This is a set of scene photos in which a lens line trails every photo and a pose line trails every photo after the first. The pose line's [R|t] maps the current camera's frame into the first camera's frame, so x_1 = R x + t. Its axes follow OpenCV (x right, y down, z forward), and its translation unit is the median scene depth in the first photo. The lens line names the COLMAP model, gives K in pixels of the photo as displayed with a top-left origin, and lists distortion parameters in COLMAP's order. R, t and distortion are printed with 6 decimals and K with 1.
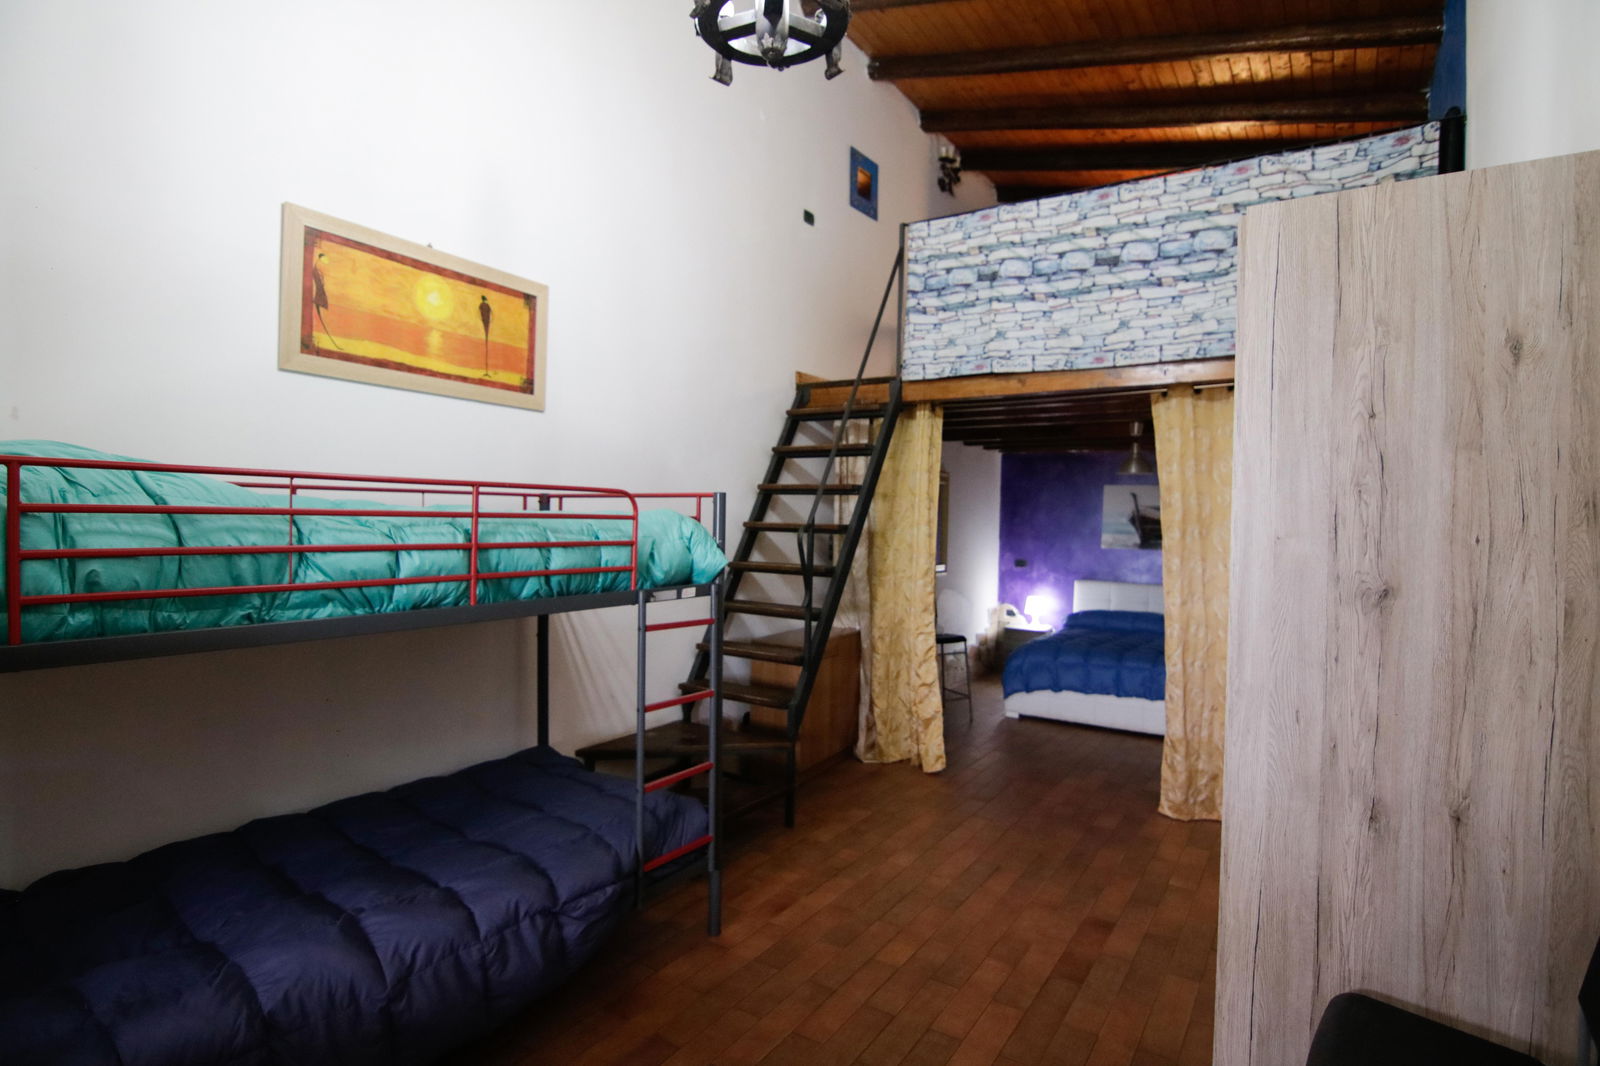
lens RADIAL K [[823.3, 0, 801.7], [0, 823.3, 543.6], [0, 0, 1]] dist [0.004577, 0.000027]
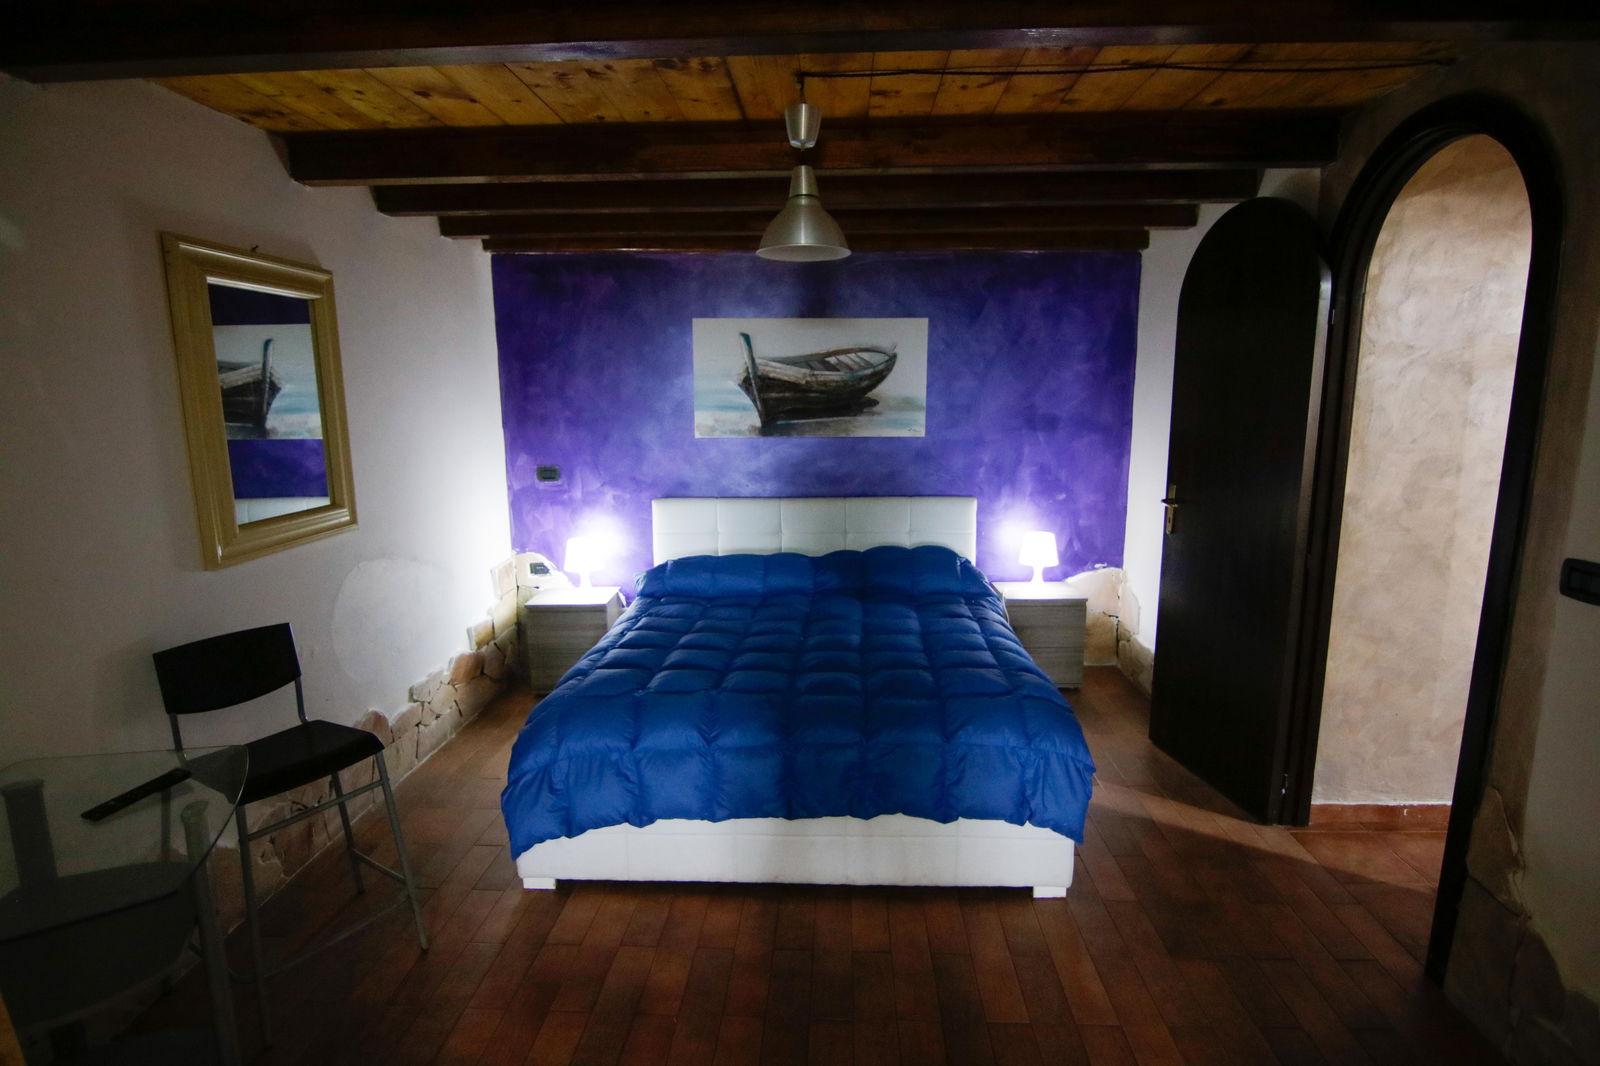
lens RADIAL K [[823.3, 0, 813.5], [0, 823.3, 539.2], [0, 0, 1]] dist [0.004577, 0.000027]
pose [[0.859490, -0.119546, 0.496976, 0.151840], [0.042075, 0.985513, 0.164295, -0.014408], [-0.509418, -0.120300, 0.852069, 0.485081]]
